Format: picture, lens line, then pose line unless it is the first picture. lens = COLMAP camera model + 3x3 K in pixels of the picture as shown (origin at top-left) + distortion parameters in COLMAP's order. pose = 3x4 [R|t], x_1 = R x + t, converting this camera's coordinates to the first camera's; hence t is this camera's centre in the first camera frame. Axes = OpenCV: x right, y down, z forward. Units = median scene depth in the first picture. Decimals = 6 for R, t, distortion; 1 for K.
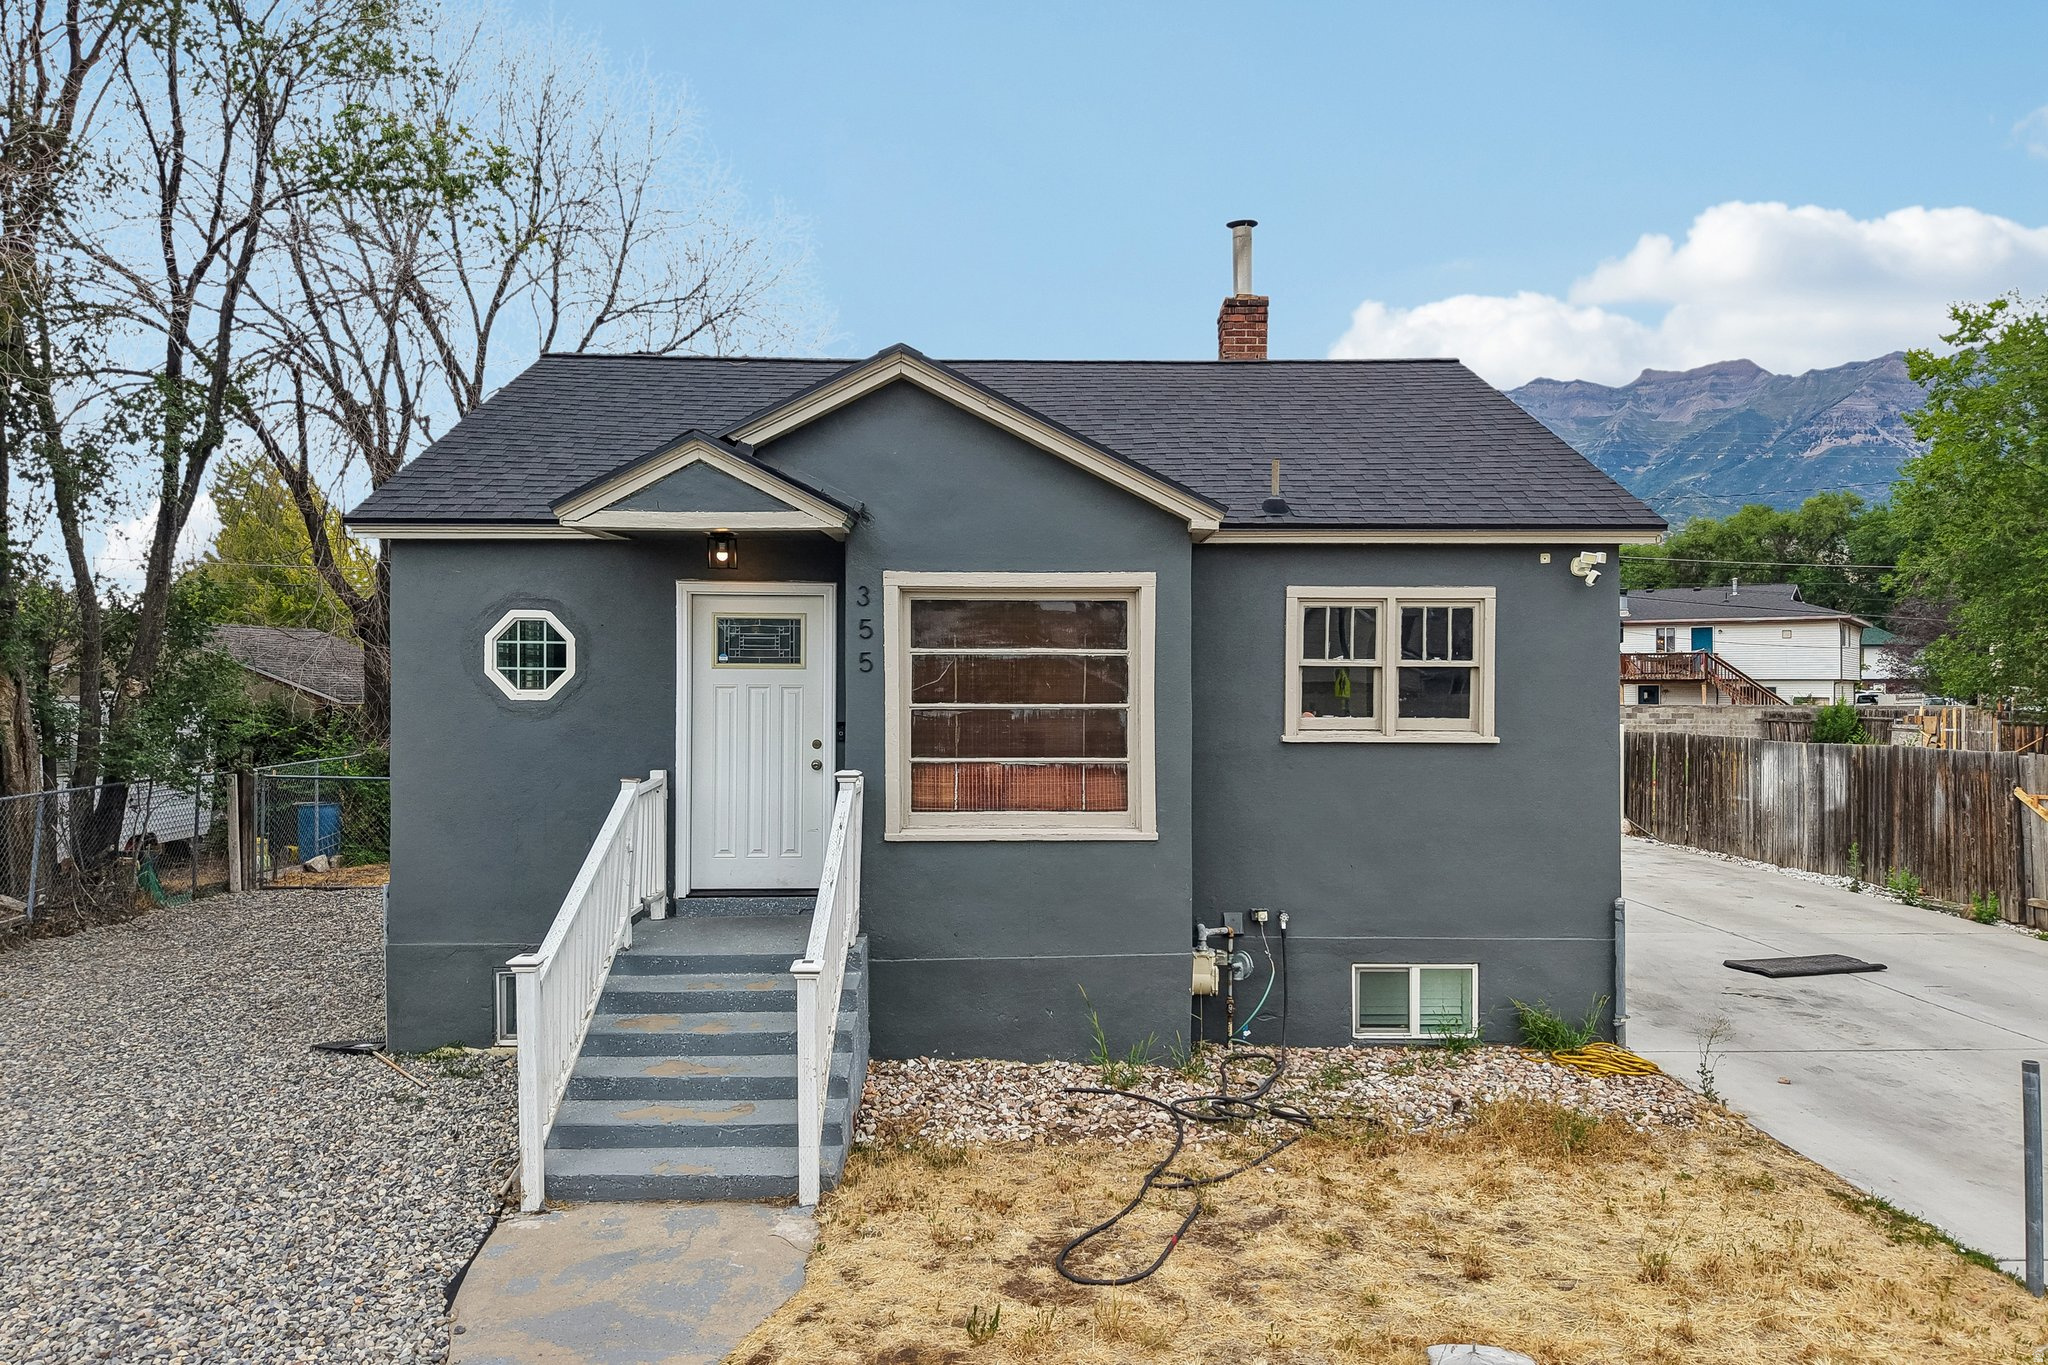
lens RADIAL K [[1392.2, 0, 1030.3], [0, 1392.2, 676.2], [0, 0, 1]] dist [-0.002478, -0.001761]
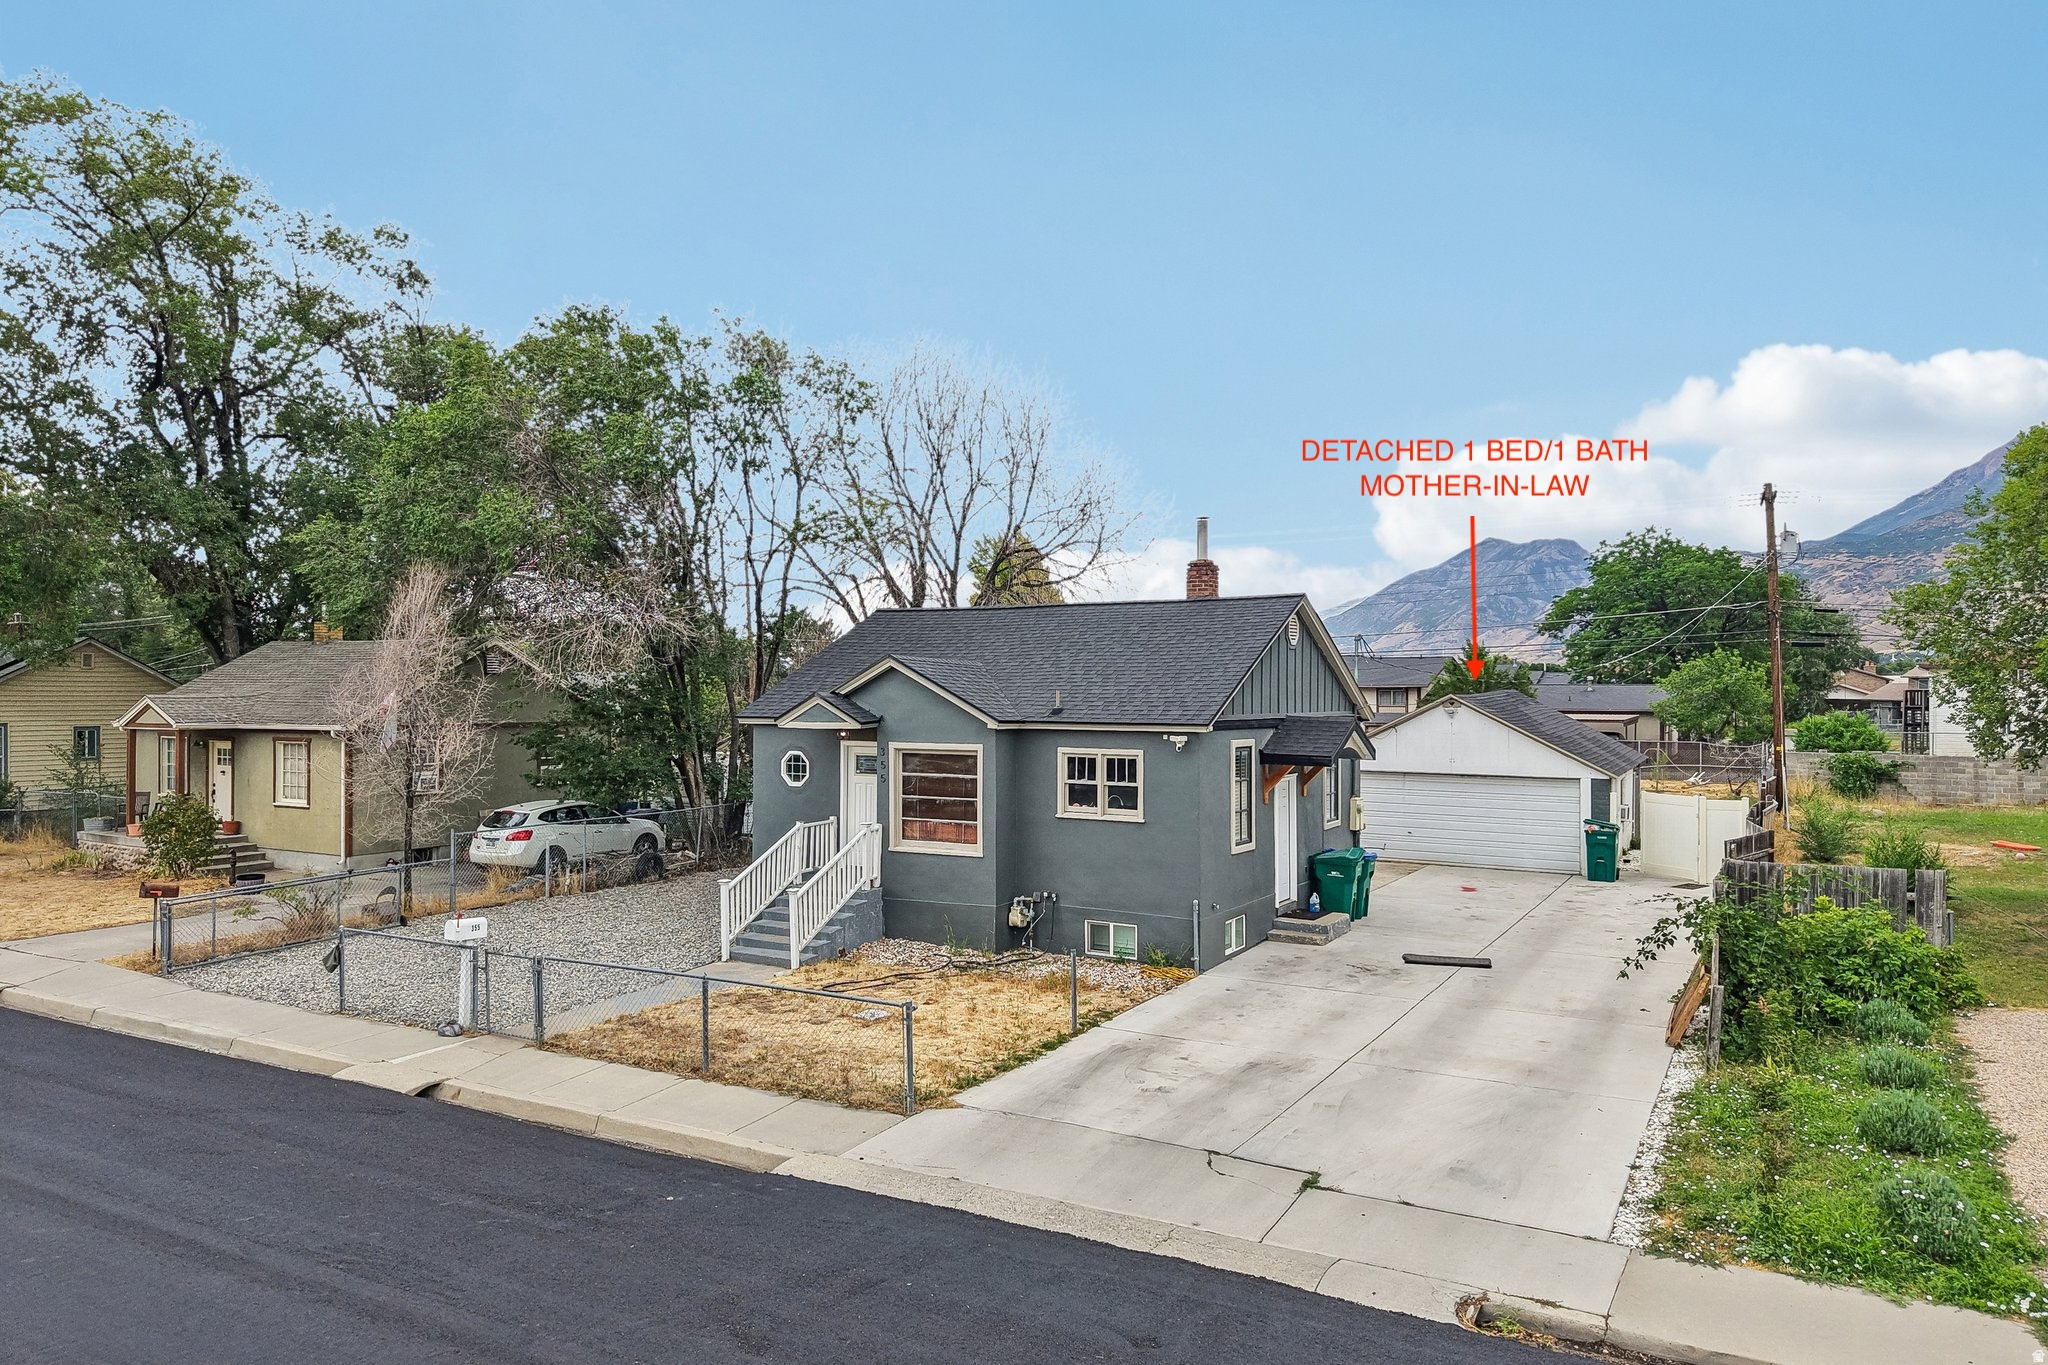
lens RADIAL K [[1380.7, 0, 1029.0], [0, 1380.7, 640.6], [0, 0, 1]] dist [0.003996, -0.002595]
pose [[0.853199, -0.016601, -0.521322, 1.383027], [0.002645, 0.999618, -0.027503, -0.185851], [0.521579, 0.022086, 0.852917, -0.975927]]
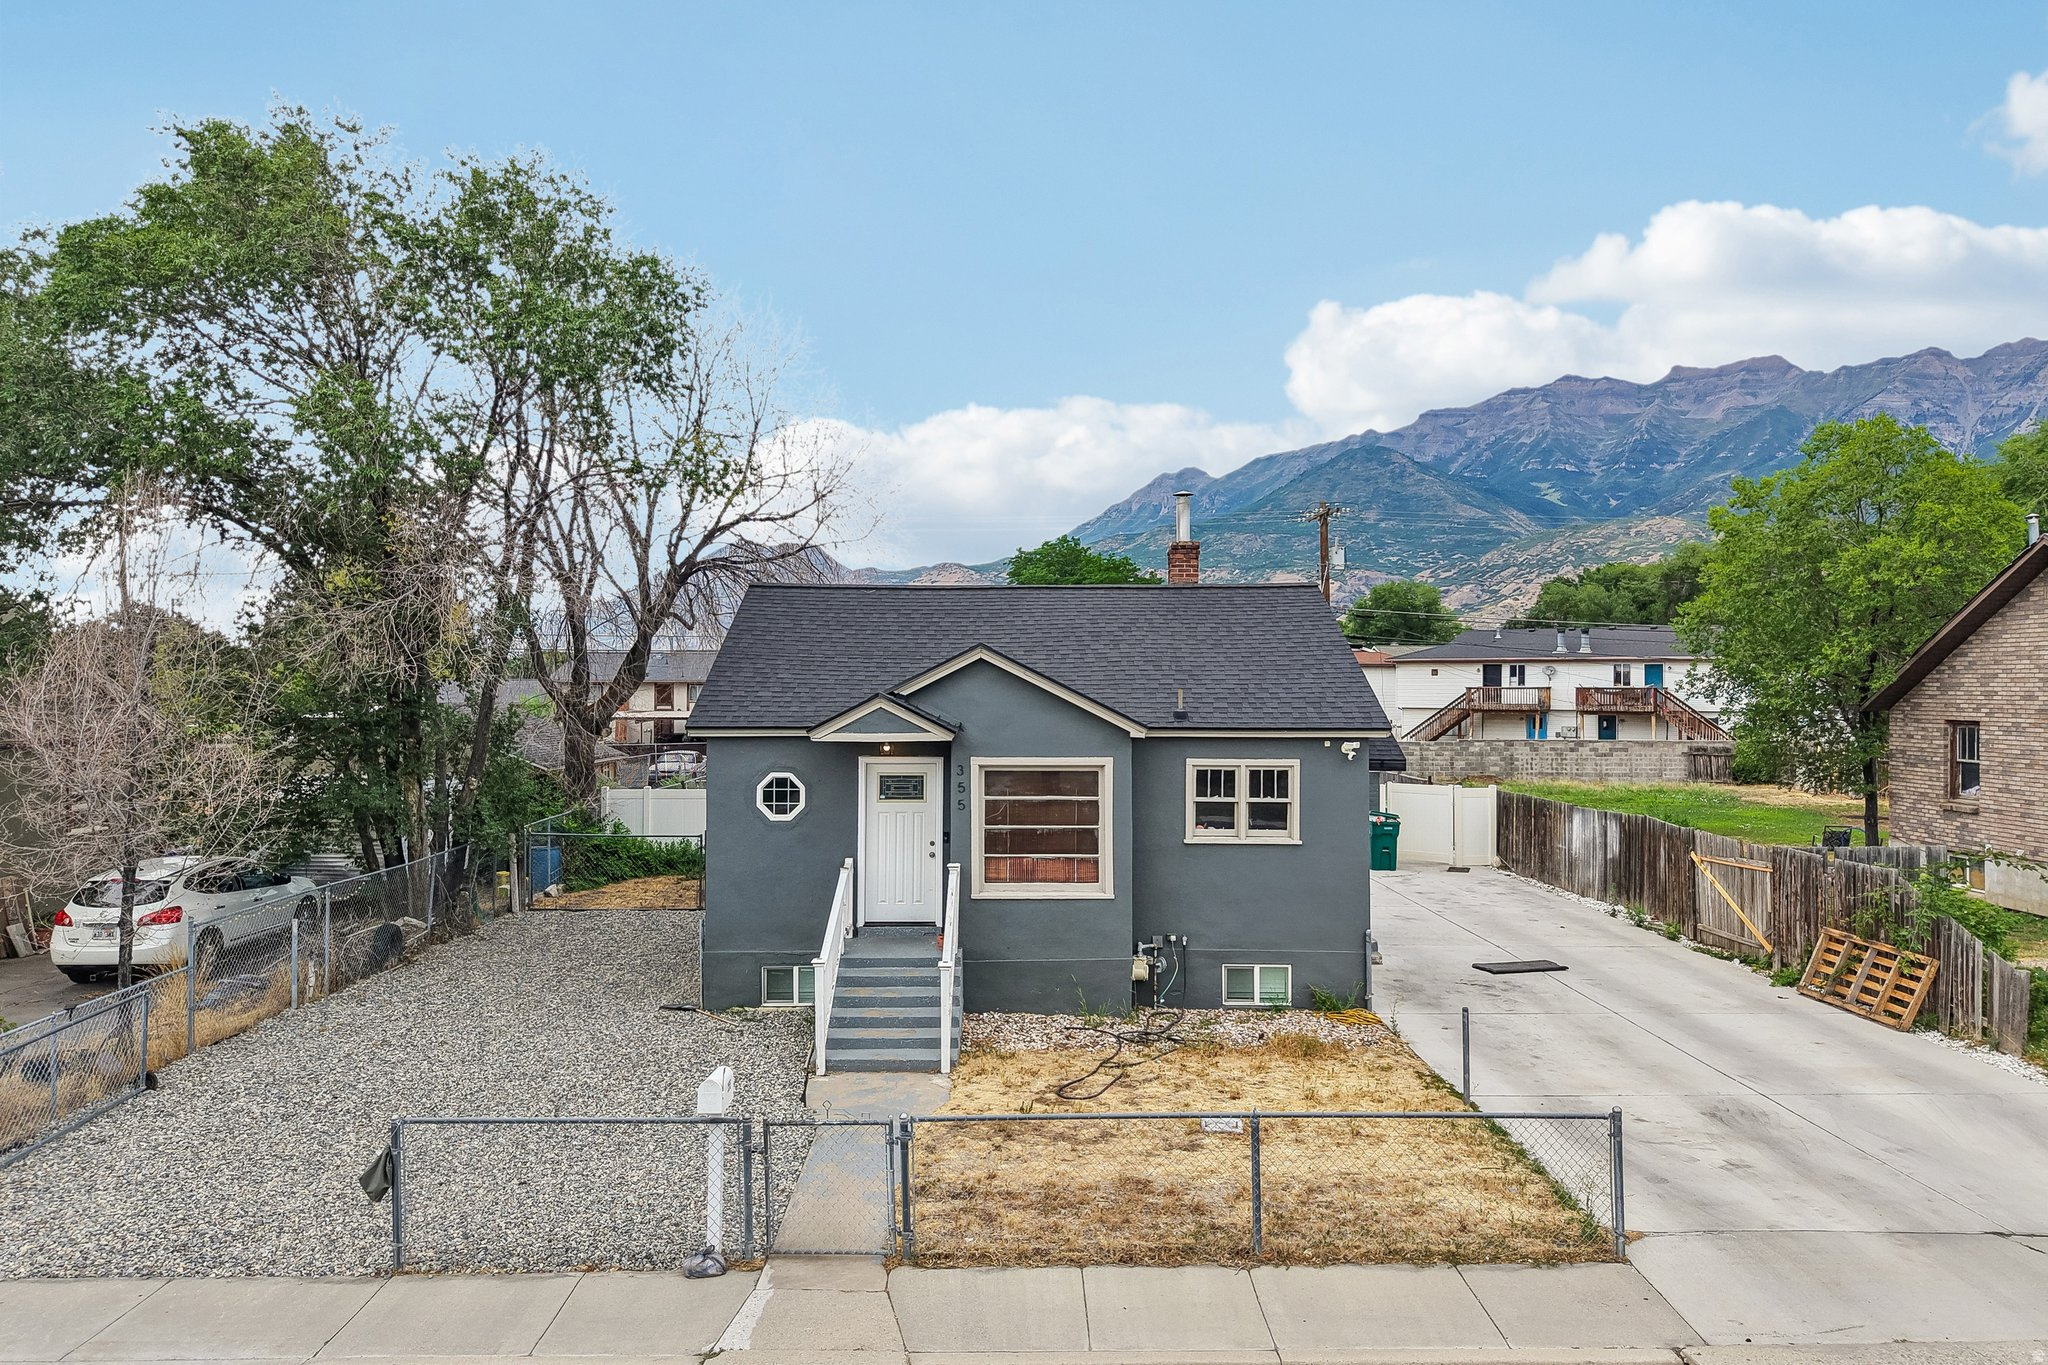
lens RADIAL K [[1380.7, 0, 1029.0], [0, 1380.7, 640.6], [0, 0, 1]] dist [0.003996, -0.002595]
pose [[0.999823, 0.000488, -0.018796, 0.010180], [-0.000969, 0.999673, -0.025562, -0.185129], [0.018778, 0.025576, 0.999497, -0.894164]]
